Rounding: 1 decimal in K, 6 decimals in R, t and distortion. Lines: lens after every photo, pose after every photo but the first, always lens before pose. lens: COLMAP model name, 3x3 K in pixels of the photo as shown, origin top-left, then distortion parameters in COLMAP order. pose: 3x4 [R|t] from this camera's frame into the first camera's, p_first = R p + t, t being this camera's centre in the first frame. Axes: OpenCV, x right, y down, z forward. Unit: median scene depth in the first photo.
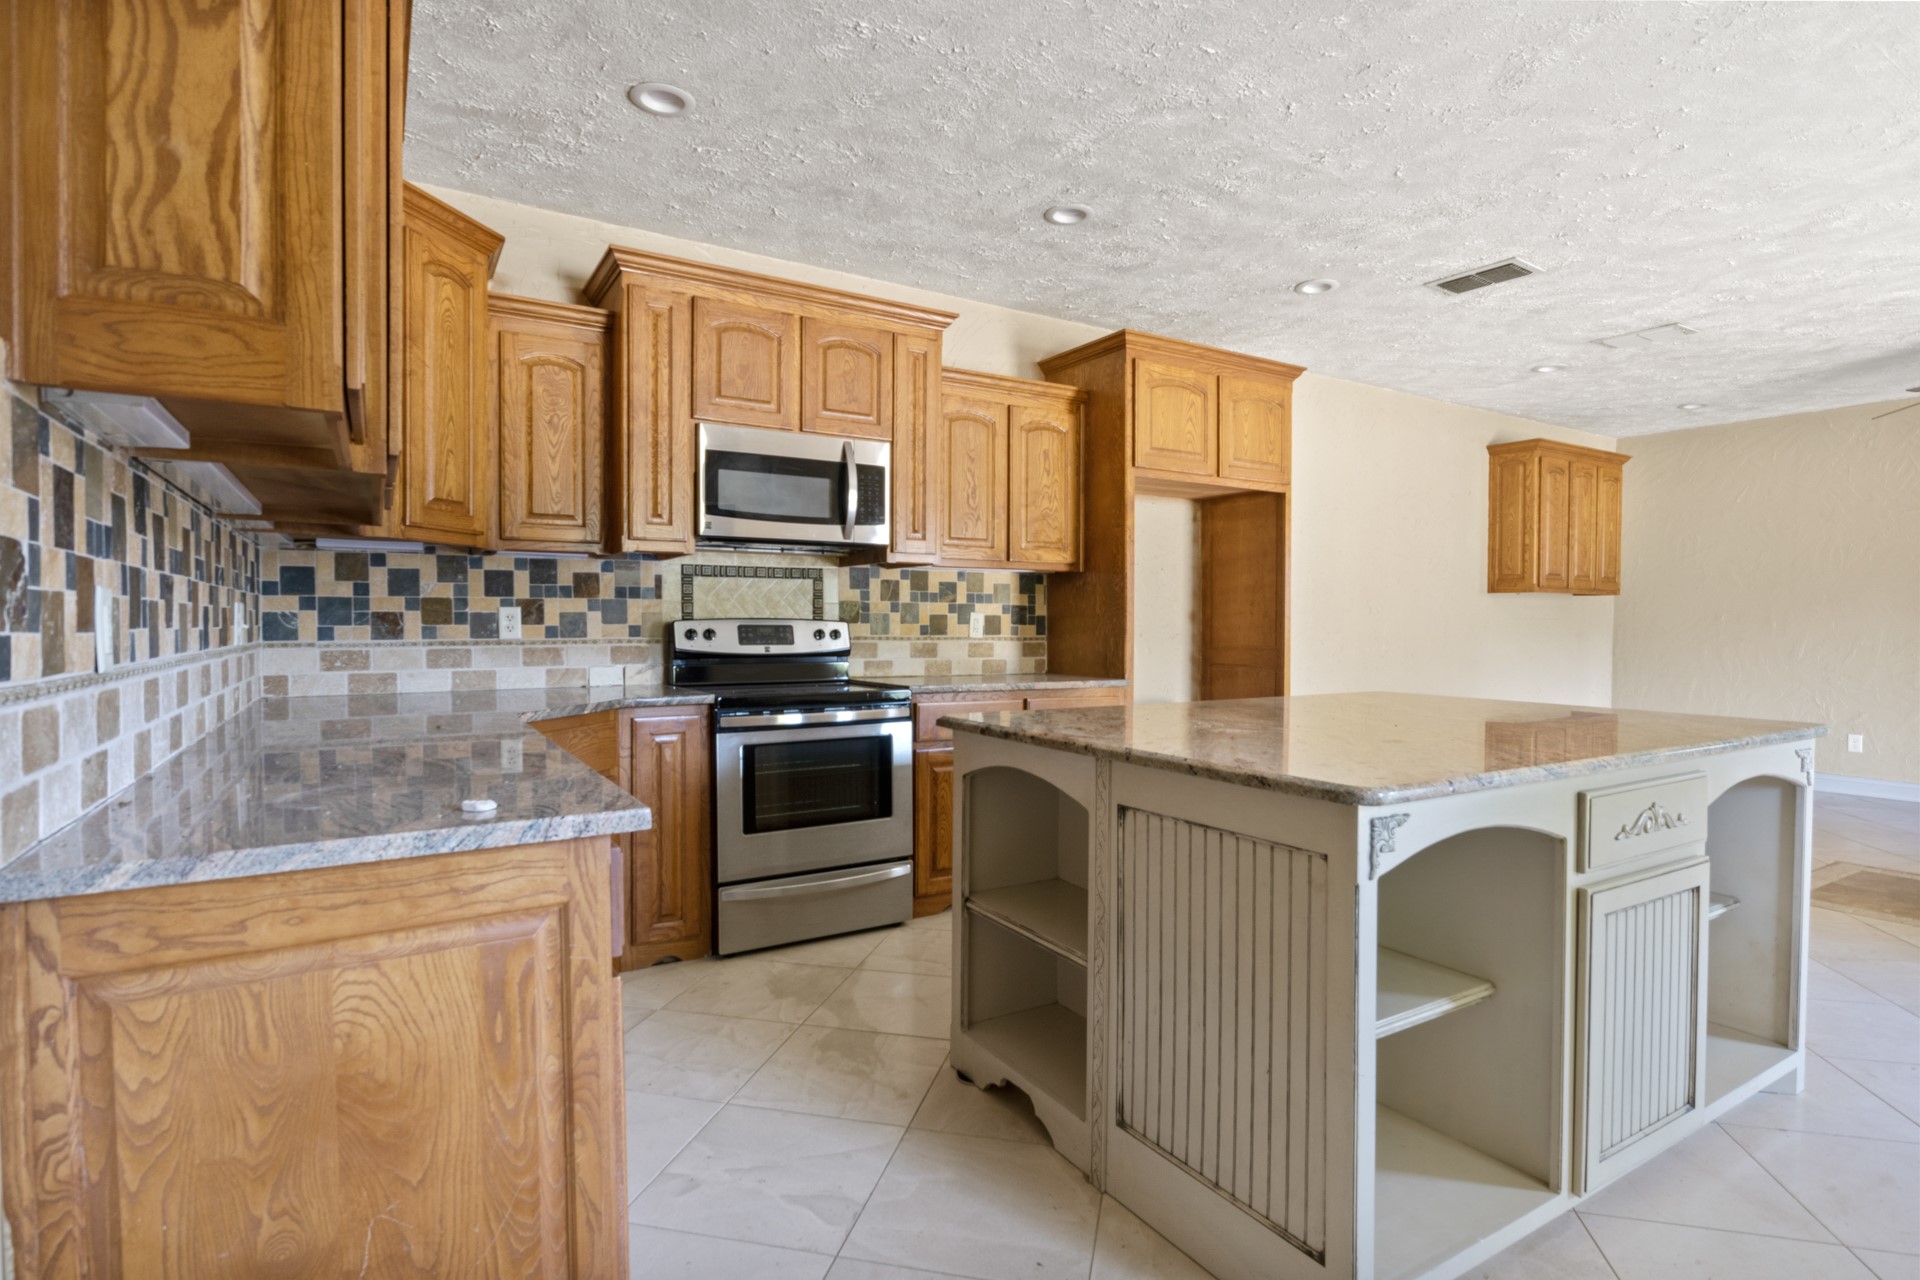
lens RADIAL K [[962.7, 0, 962.6], [0, 962.7, 631.8], [0, 0, 1]] dist [-0.009698, -0.000059]
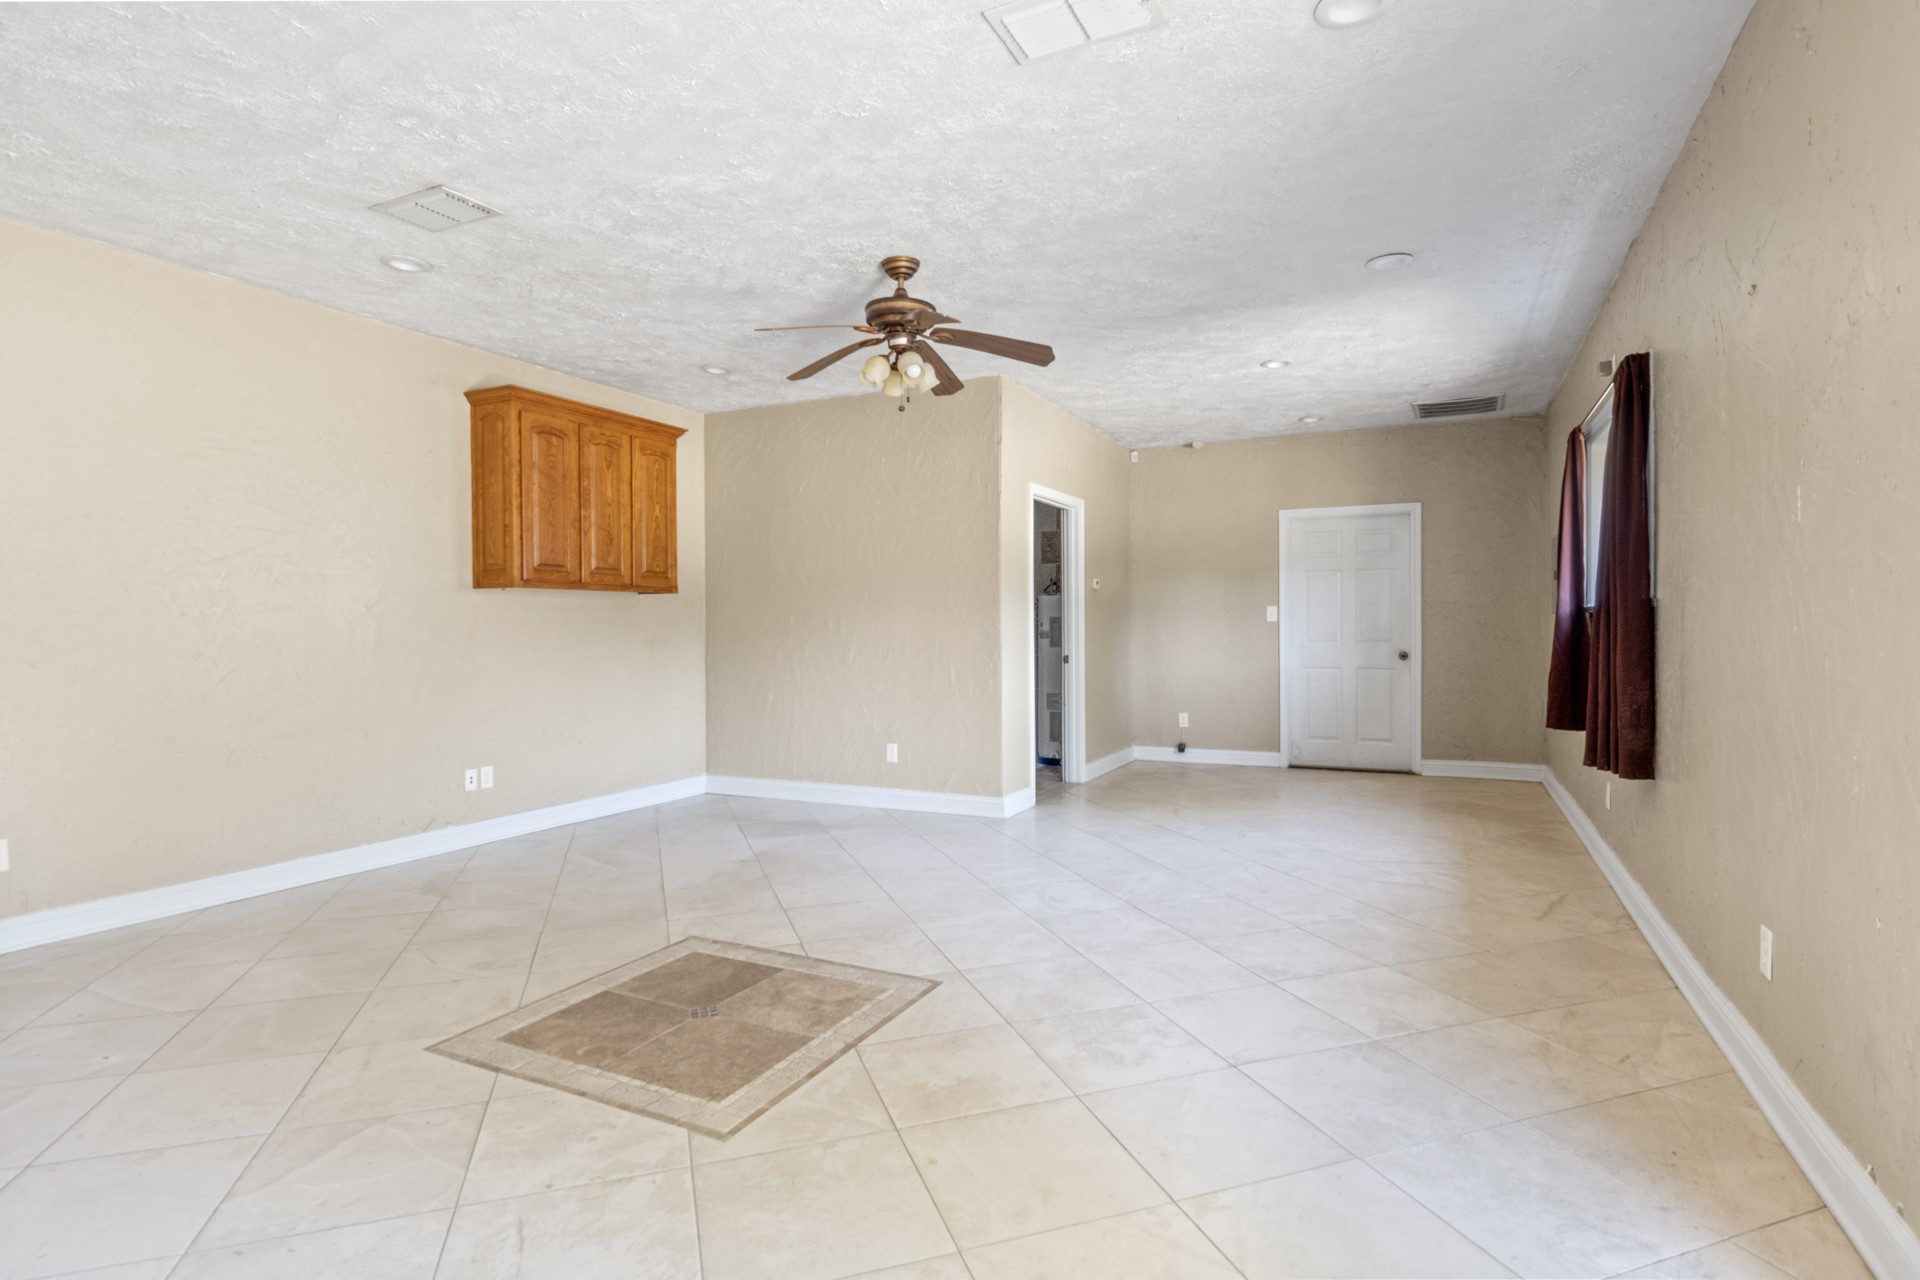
lens RADIAL K [[962.7, 0, 960.6], [0, 962.7, 641.6], [0, 0, 1]] dist [-0.009698, -0.000059]
pose [[0.848963, -0.018842, 0.528116, 0.810380], [0.015693, 0.999822, 0.010445, -0.001126], [-0.528219, -0.000580, 0.849108, 0.269196]]
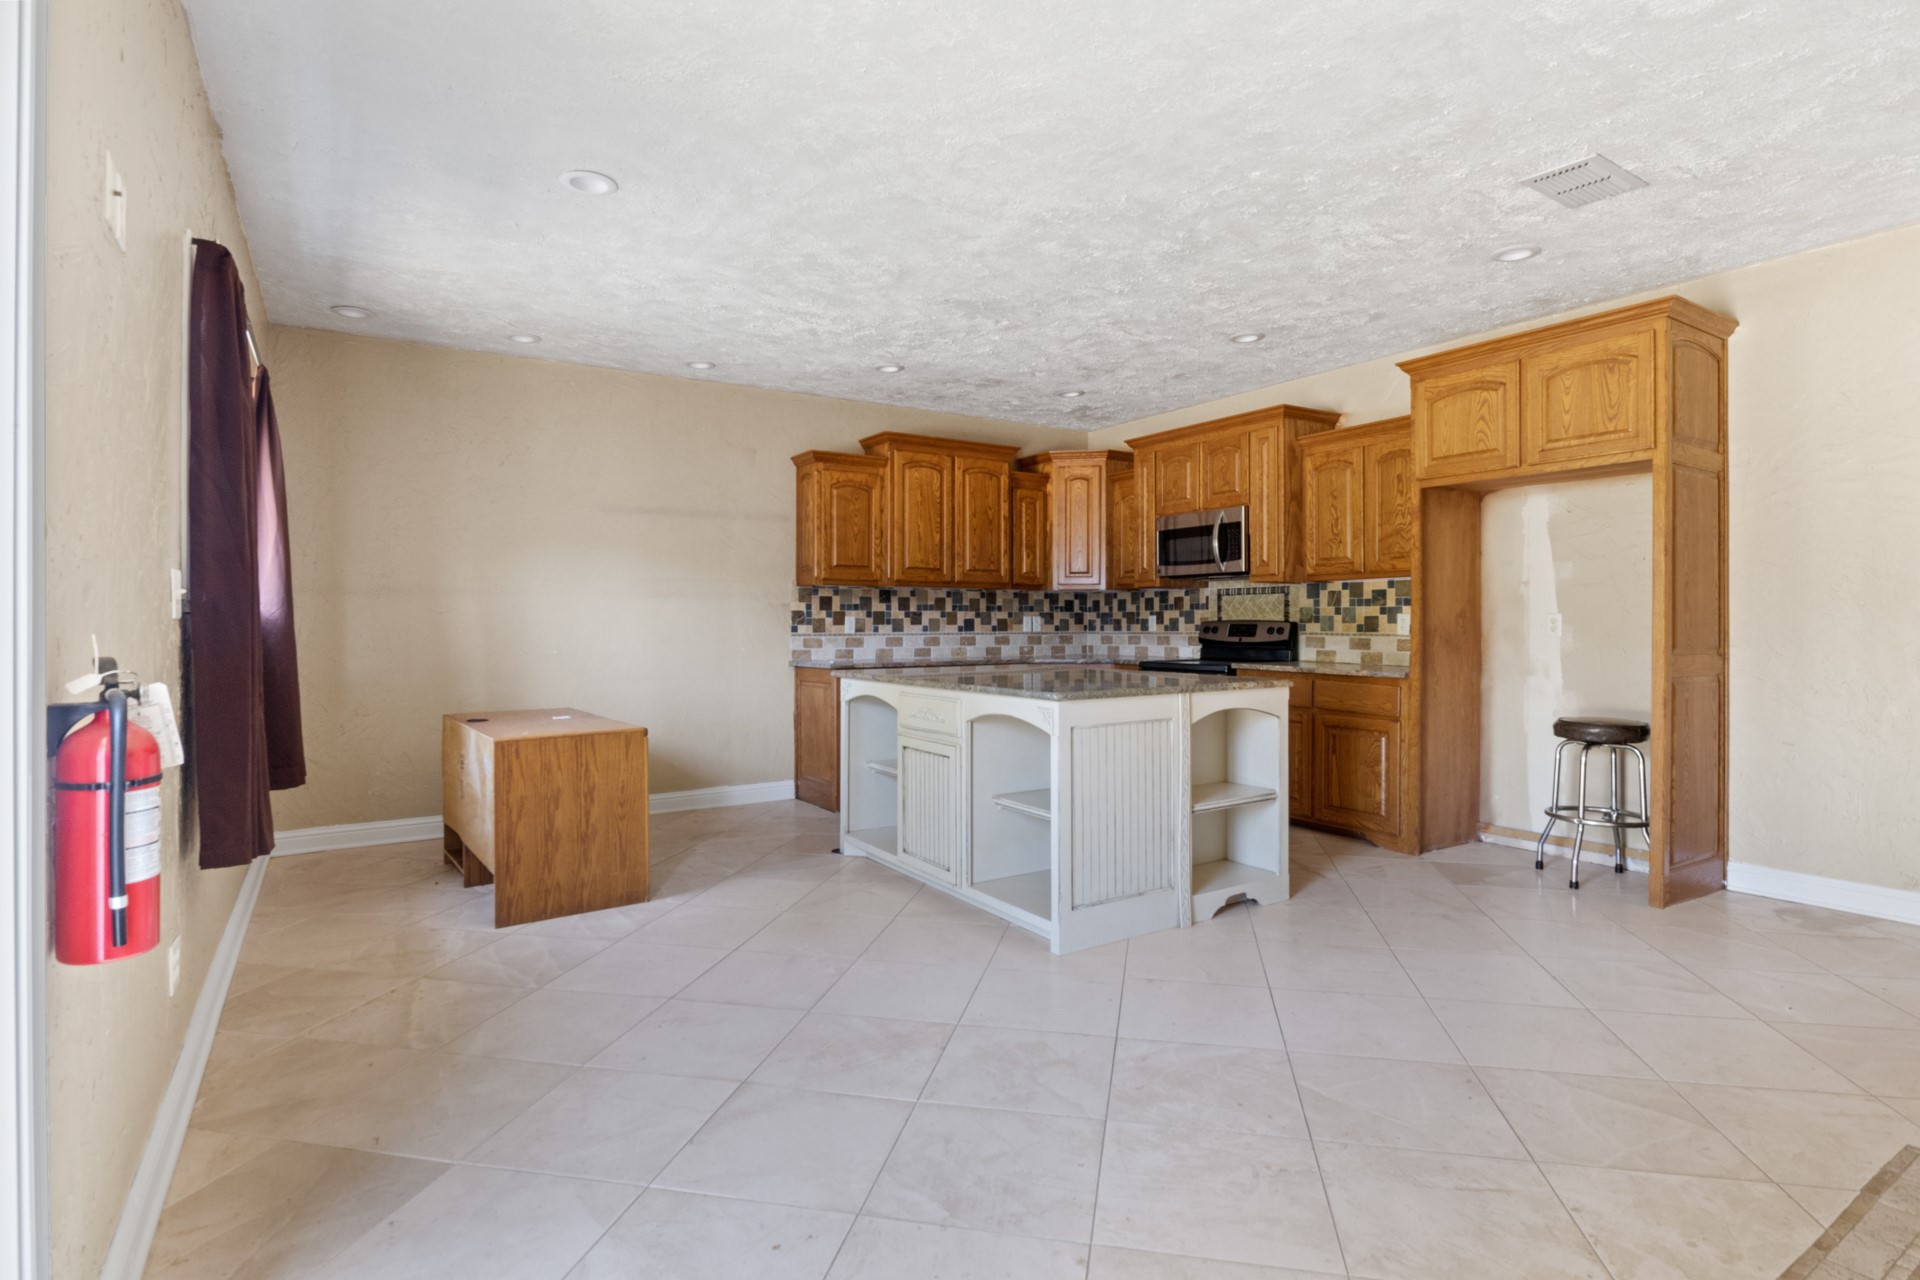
lens RADIAL K [[962.7, 0, 959.6], [0, 962.7, 627.8], [0, 0, 1]] dist [-0.009698, -0.000059]
pose [[0.015035, 0.001865, -0.999885, 1.240794], [-0.007475, 0.999971, 0.001753, -0.000356], [0.999859, 0.007448, 0.015049, 0.448058]]
